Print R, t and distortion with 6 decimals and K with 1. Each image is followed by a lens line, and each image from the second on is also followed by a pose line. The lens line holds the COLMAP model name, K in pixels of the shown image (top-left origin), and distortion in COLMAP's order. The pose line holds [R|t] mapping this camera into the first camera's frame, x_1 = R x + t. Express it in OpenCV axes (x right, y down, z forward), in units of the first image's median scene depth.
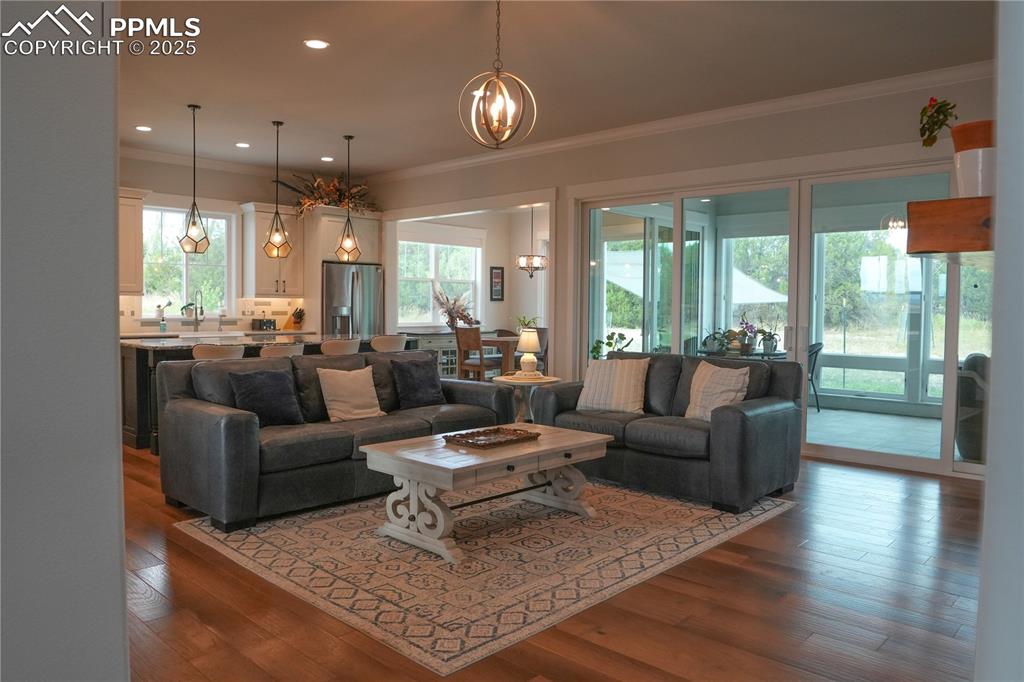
lens RADIAL K [[731.3, 0, 512.0], [0, 731.3, 341.0], [0, 0, 1]] dist [-0.007036, -0.003157]
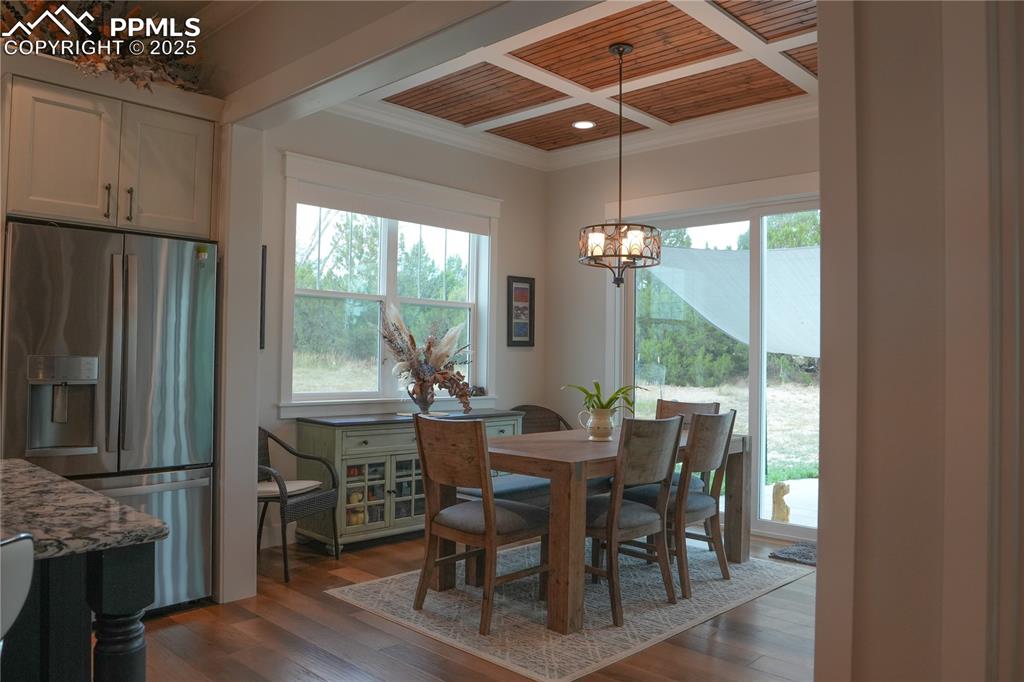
lens RADIAL K [[731.3, 0, 512.0], [0, 731.3, 341.0], [0, 0, 1]] dist [-0.007036, -0.003157]
pose [[0.999943, 0.005295, -0.009223, -0.023910], [-0.005920, 0.997596, -0.069048, -0.026648], [0.008836, 0.069099, 0.997571, 0.559355]]
